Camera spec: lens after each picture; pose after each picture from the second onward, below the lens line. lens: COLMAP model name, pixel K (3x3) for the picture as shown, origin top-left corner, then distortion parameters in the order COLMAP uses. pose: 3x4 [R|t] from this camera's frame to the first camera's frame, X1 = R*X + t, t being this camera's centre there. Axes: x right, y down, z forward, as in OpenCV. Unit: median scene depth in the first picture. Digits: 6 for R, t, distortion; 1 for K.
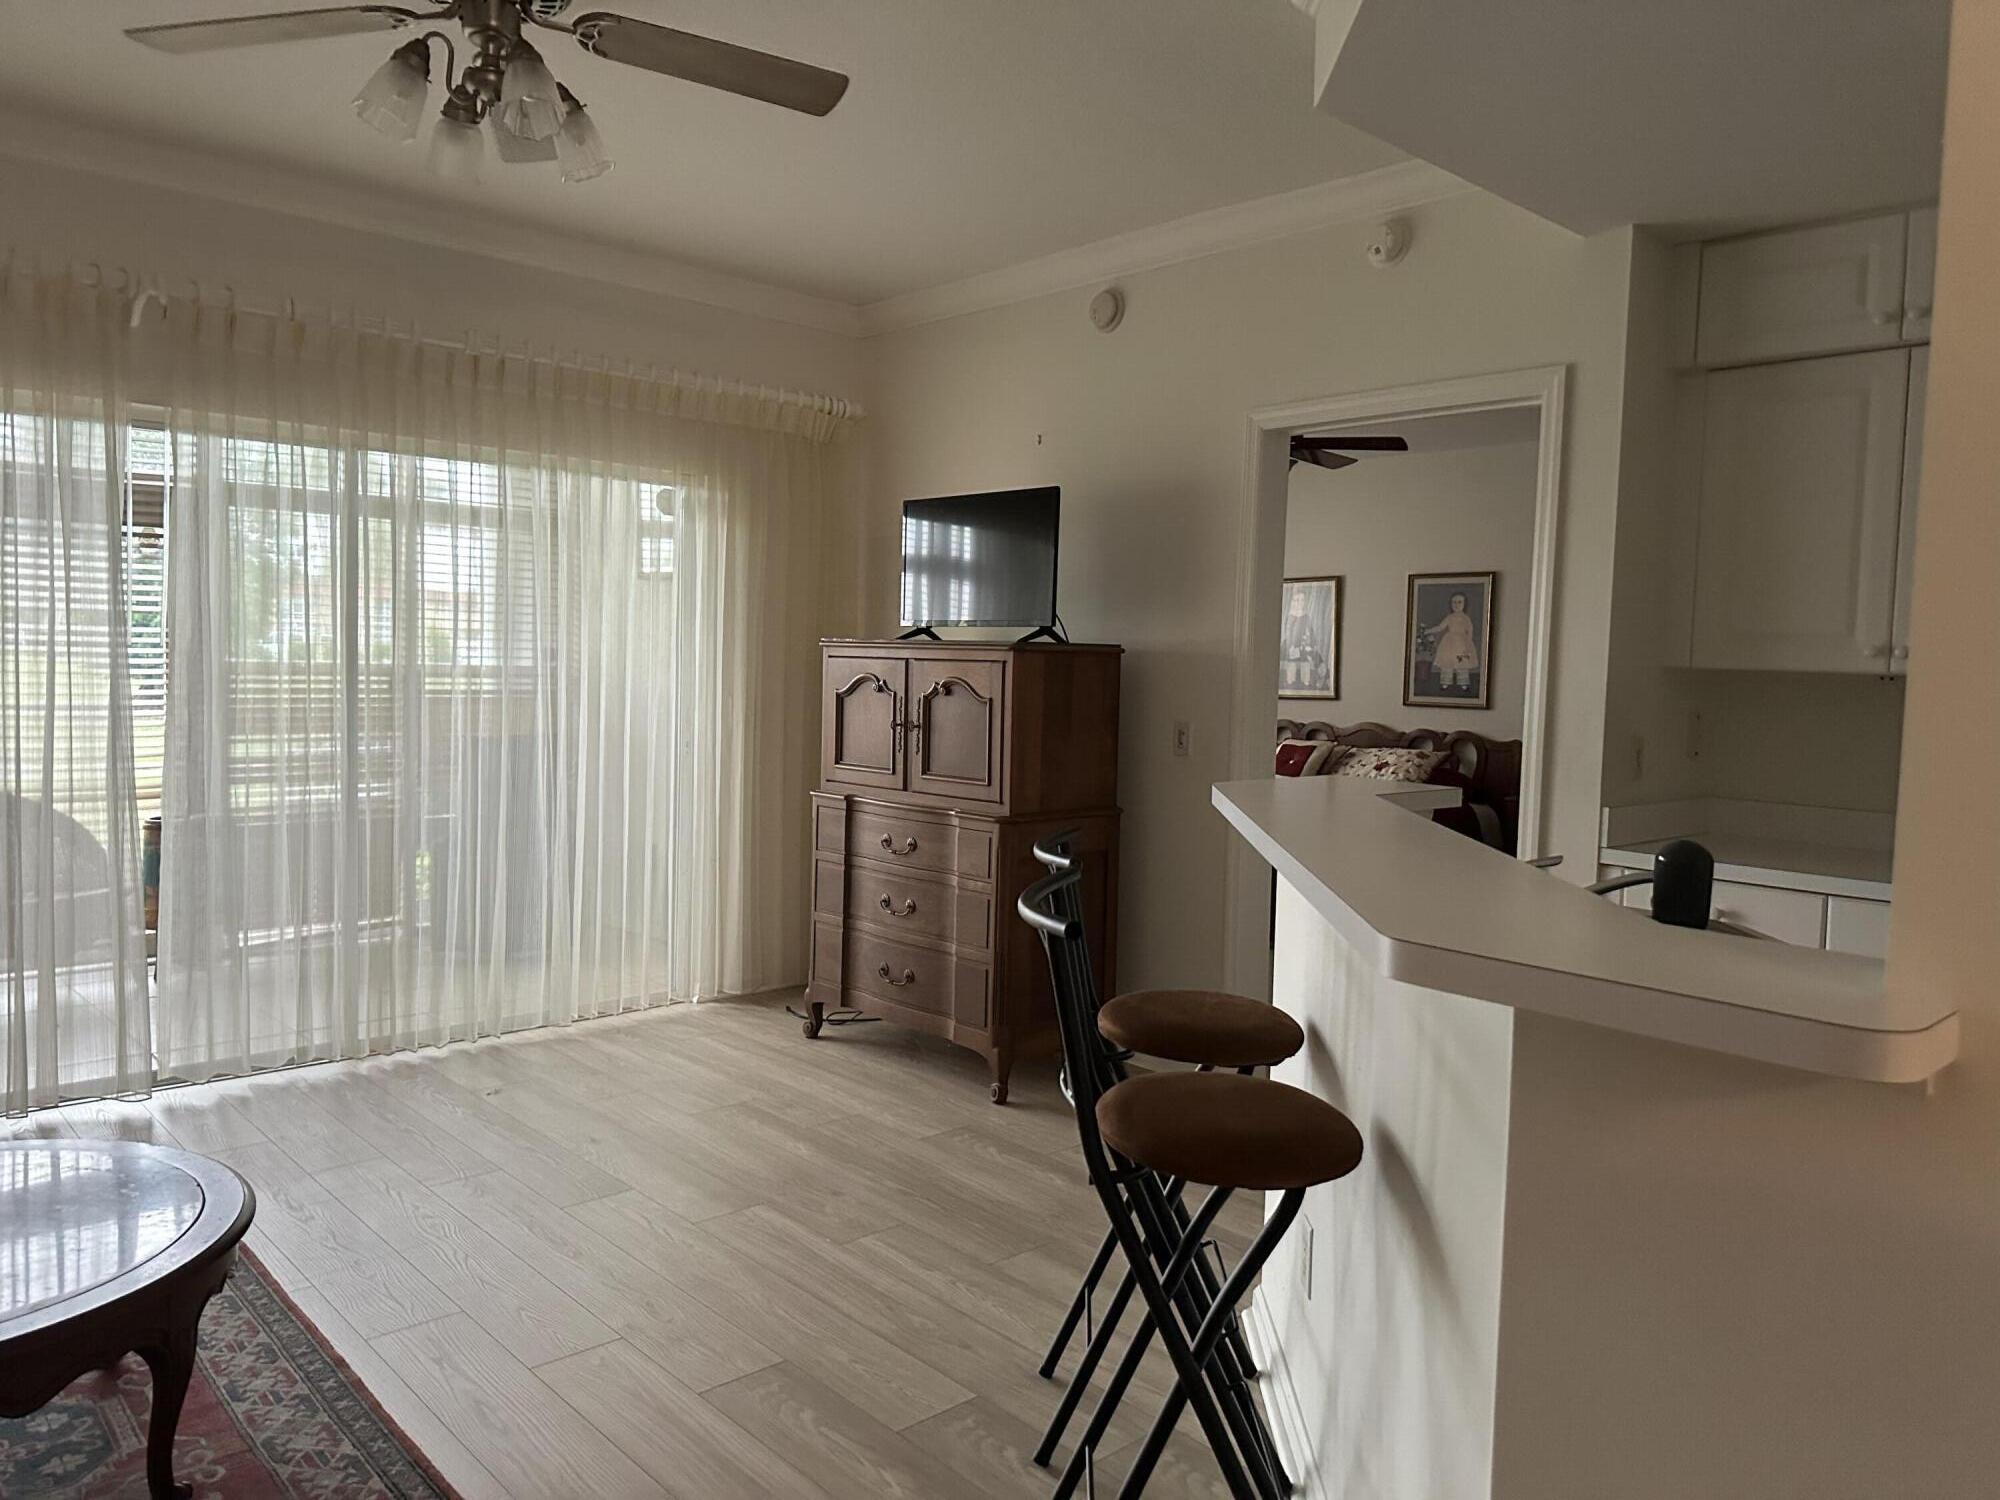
lens RADIAL K [[1415.3, 0, 1000.5], [0, 1415.3, 743.0], [0, 0, 1]] dist [0.058344, -0.064273]
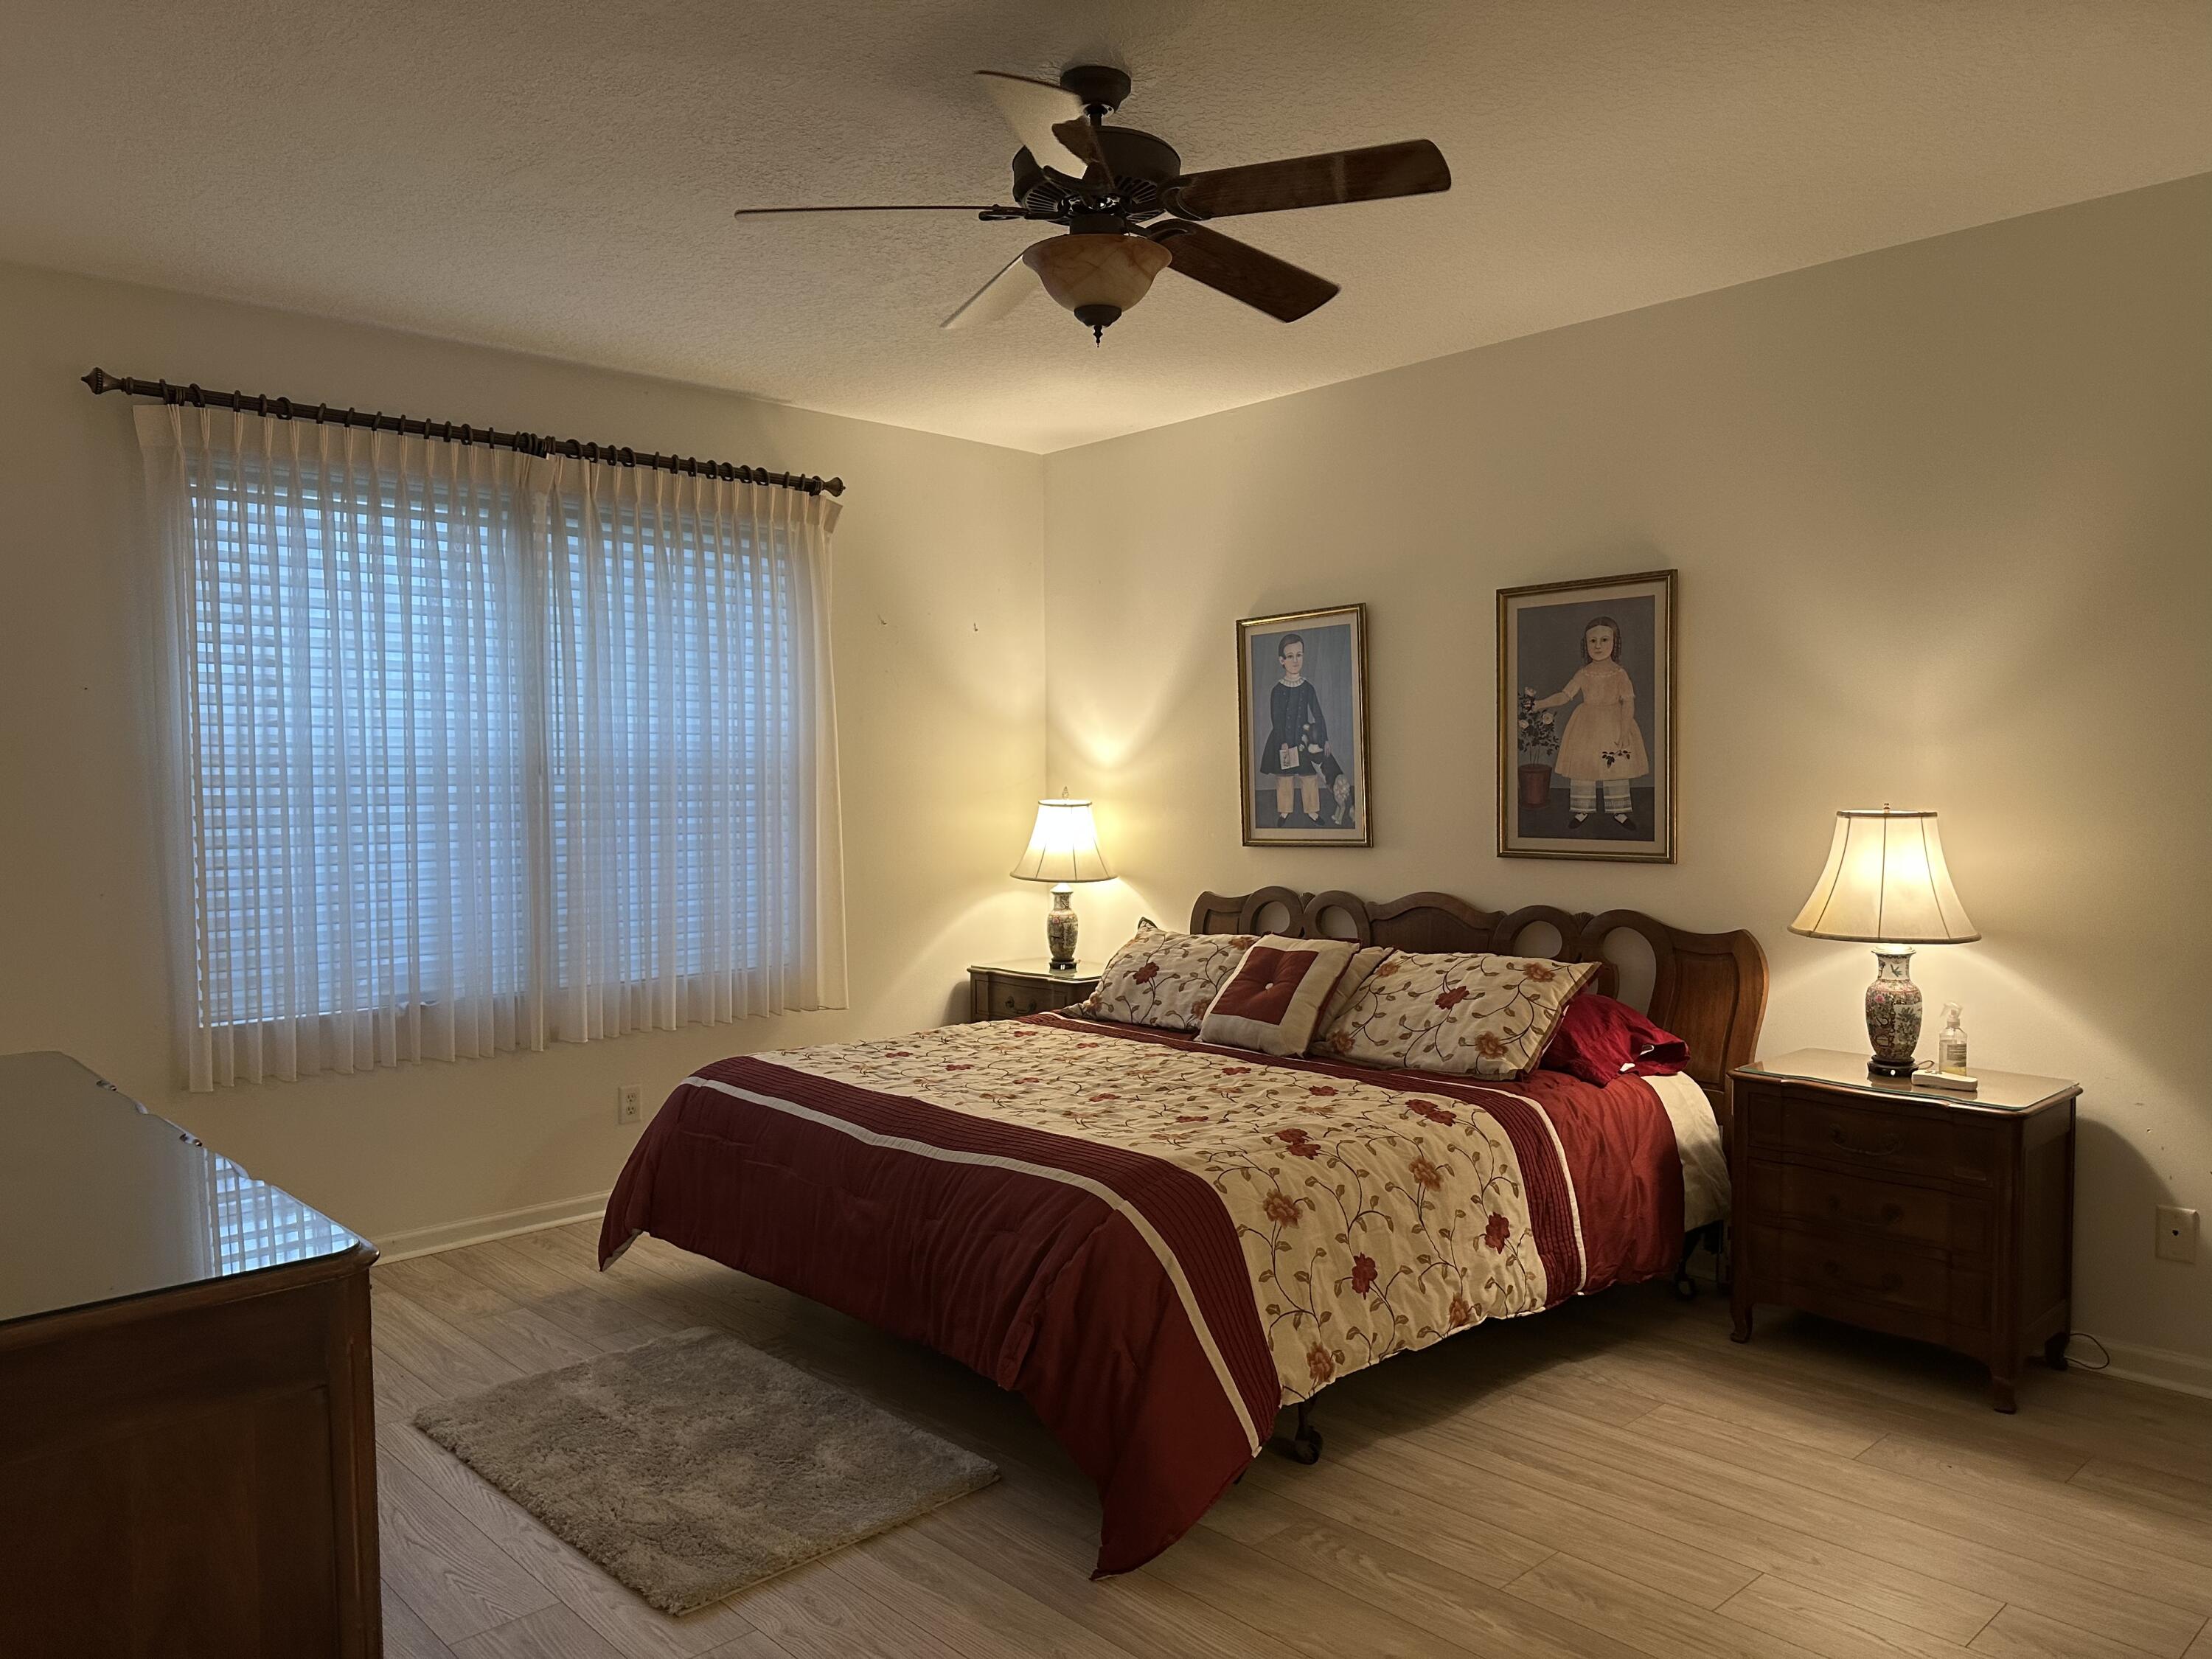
lens RADIAL K [[1565.3, 0, 1096.6], [0, 1565.3, 825.0], [0, 0, 1]] dist [0.058344, -0.064273]
pose [[0.999191, -0.040137, -0.002555, 0.150044], [0.040067, 0.998927, -0.023238, -0.031201], [0.003485, 0.023117, 0.999727, 0.467846]]
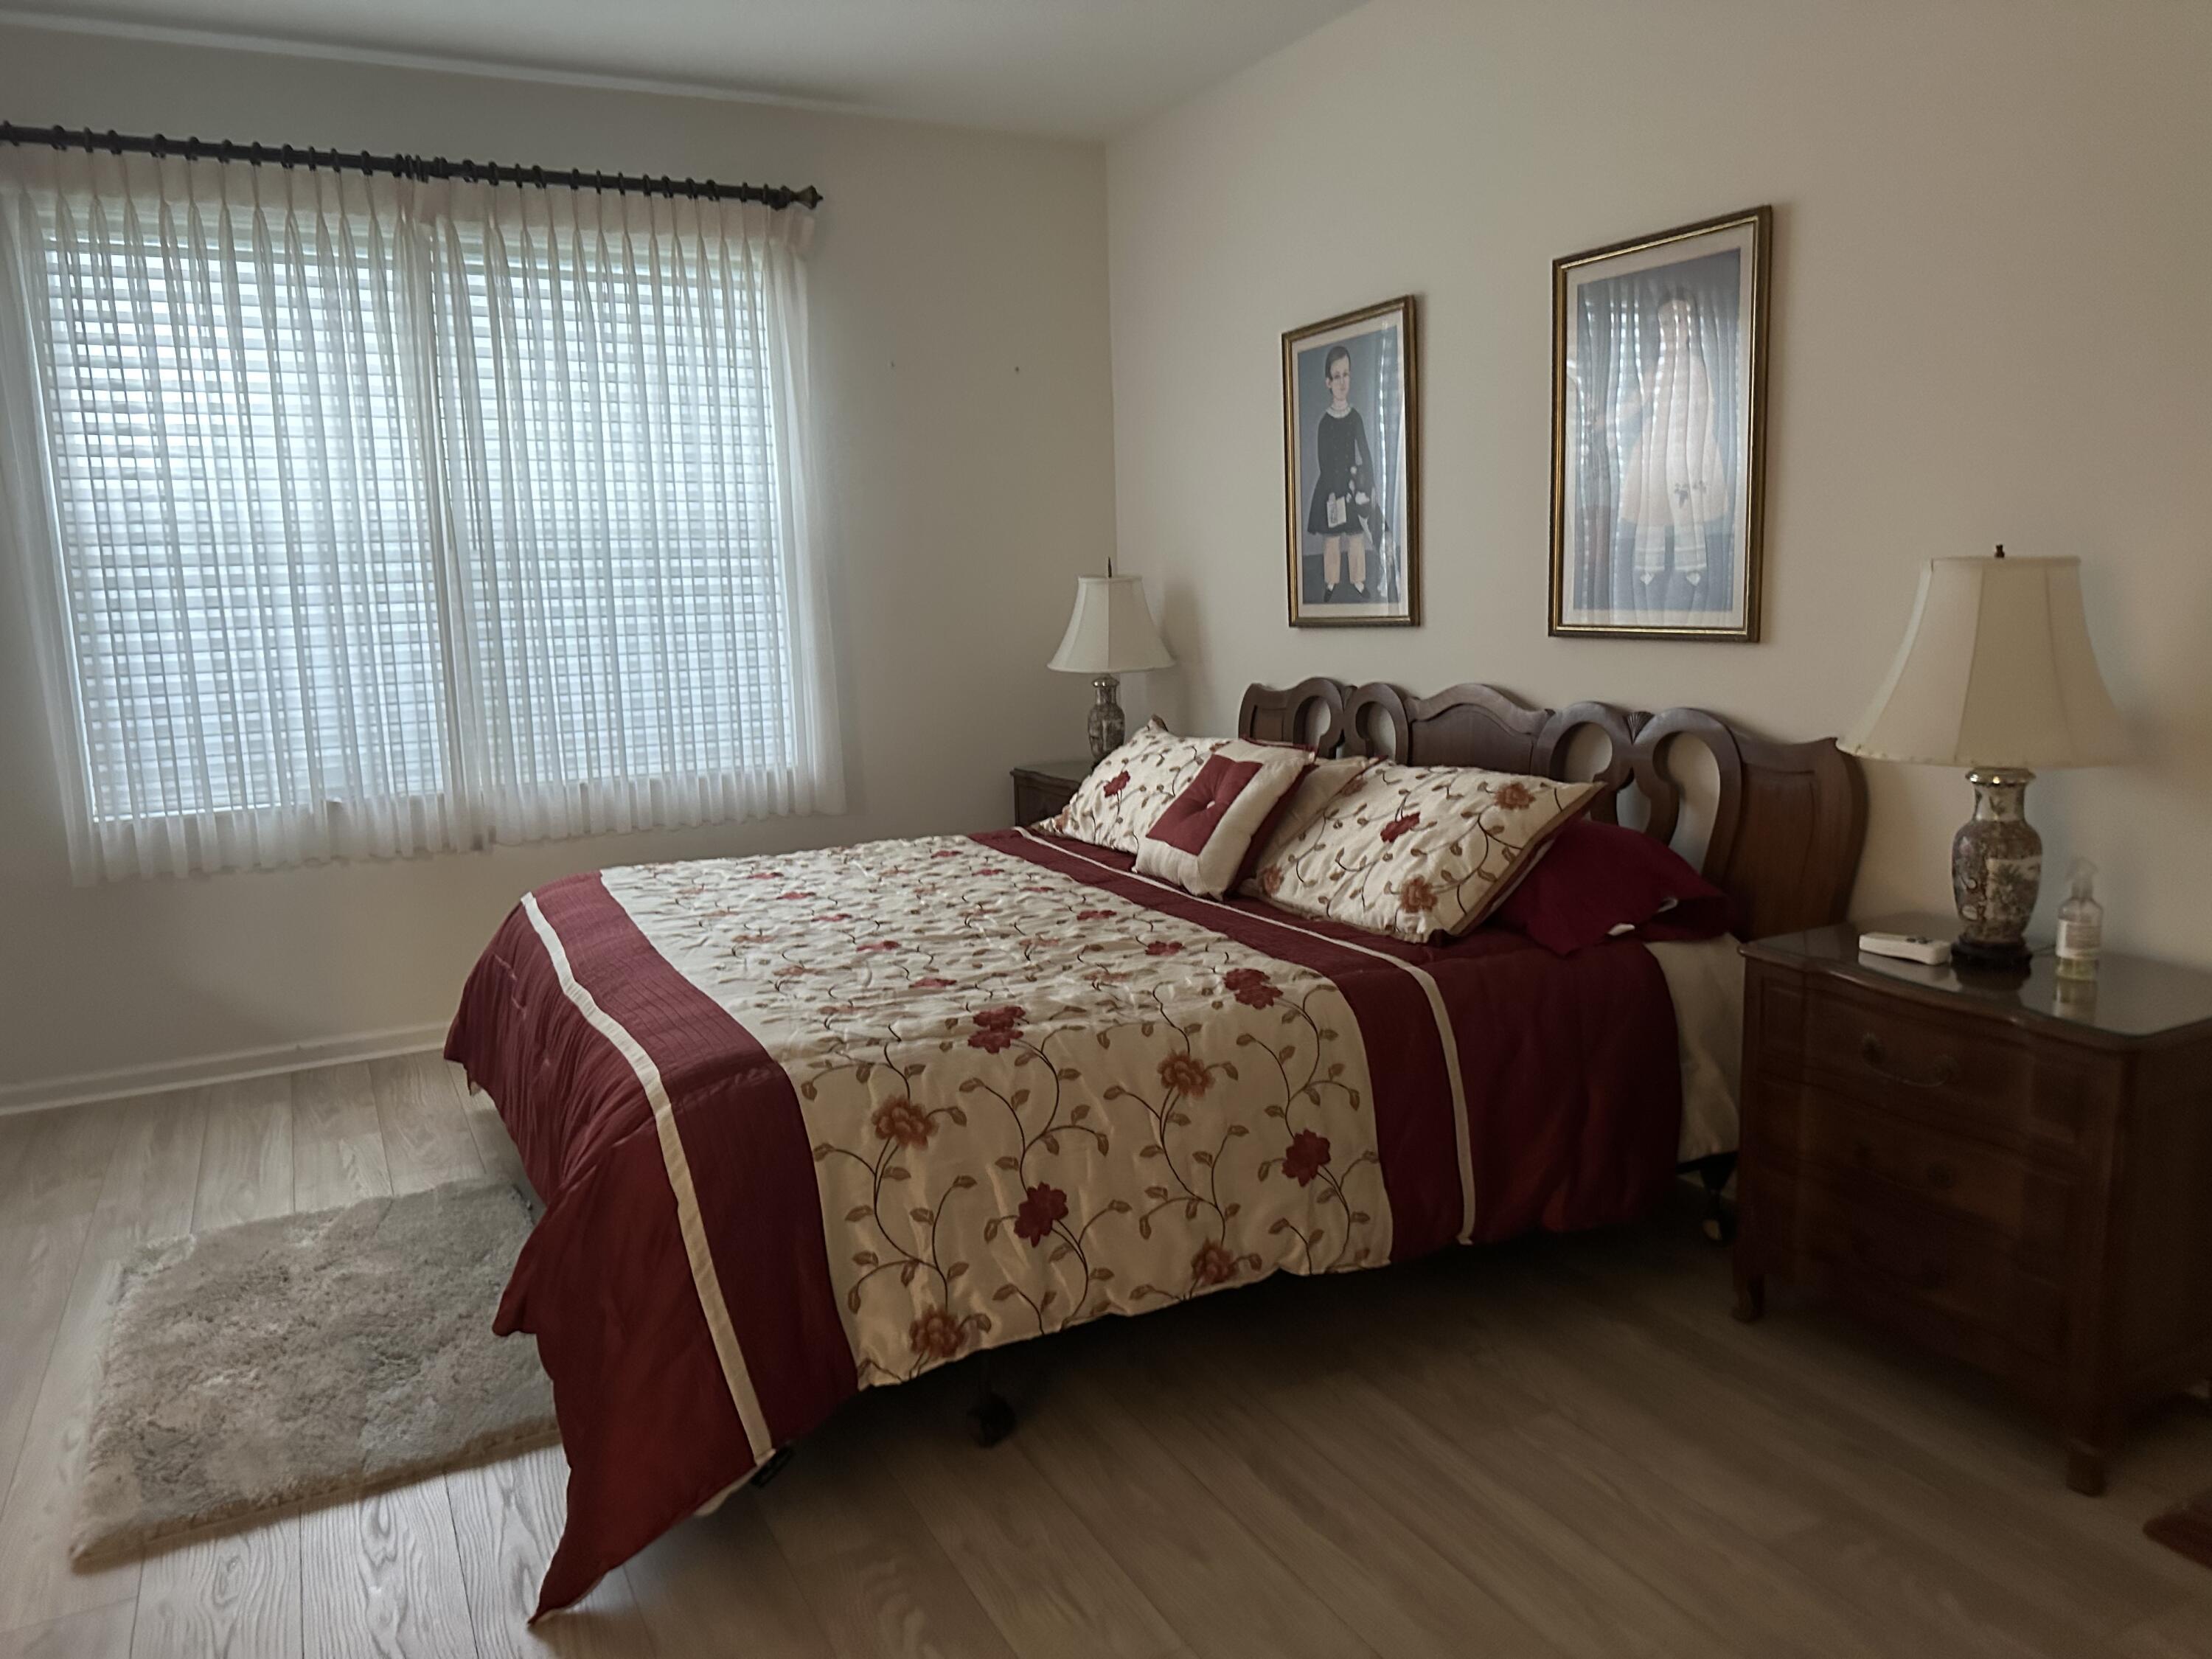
lens RADIAL K [[1565.3, 0, 1099.9], [0, 1565.3, 821.9], [0, 0, 1]] dist [0.058344, -0.064273]
pose [[0.959655, -0.014888, -0.280786, 0.292636], [0.044144, 0.994191, 0.098156, -0.024382], [0.277694, -0.106591, 0.954738, 0.592634]]
